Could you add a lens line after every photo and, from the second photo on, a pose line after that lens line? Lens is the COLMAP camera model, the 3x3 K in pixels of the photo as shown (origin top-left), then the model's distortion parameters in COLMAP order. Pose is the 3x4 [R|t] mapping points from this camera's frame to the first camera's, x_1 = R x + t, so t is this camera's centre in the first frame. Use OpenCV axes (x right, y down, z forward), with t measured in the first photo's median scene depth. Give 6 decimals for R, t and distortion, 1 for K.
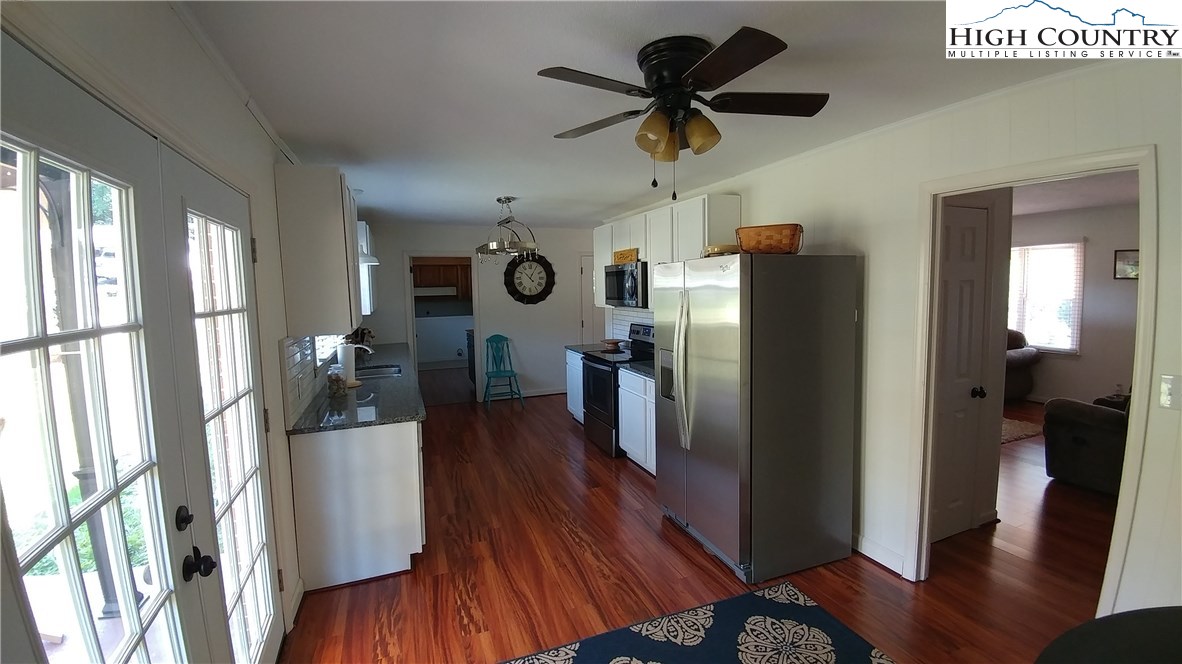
lens RADIAL K [[488.0, 0, 591.0], [0, 488.0, 332.0], [0, 0, 1]] dist [-0.000679, -0.000025]
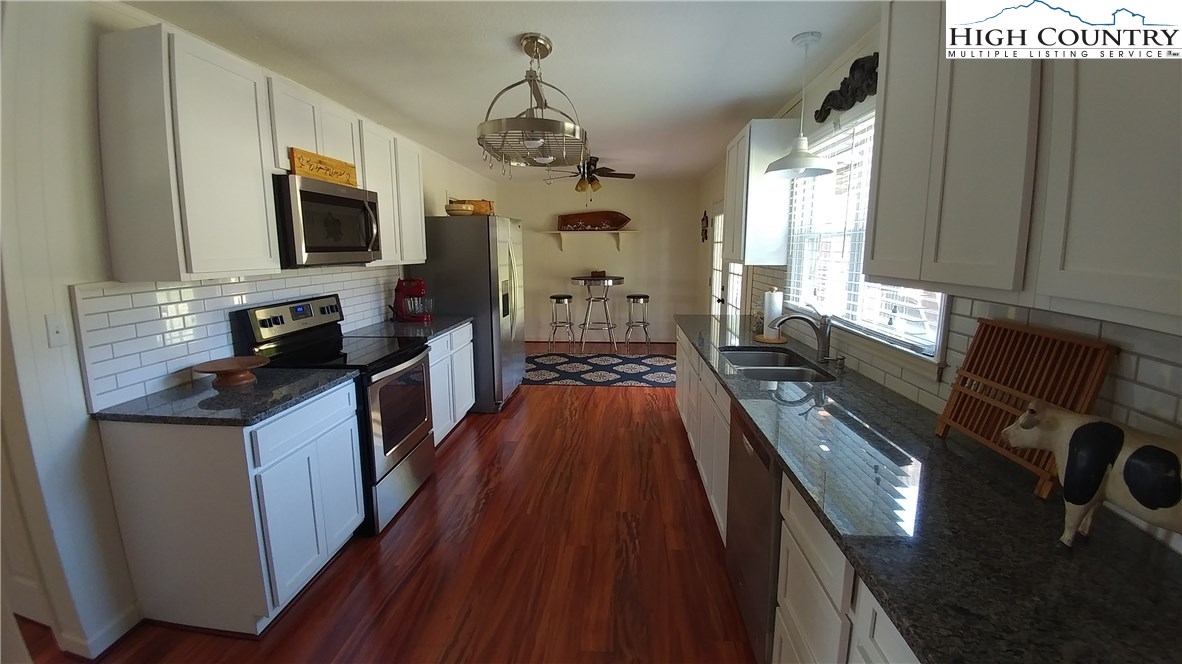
lens RADIAL K [[488.0, 0, 591.0], [0, 488.0, 332.0], [0, 0, 1]] dist [-0.000679, -0.000025]
pose [[-0.900993, -0.054967, 0.430337, -0.642478], [0.067503, 0.962097, 0.264220, -0.165320], [-0.428549, 0.267109, -0.863133, 2.043425]]
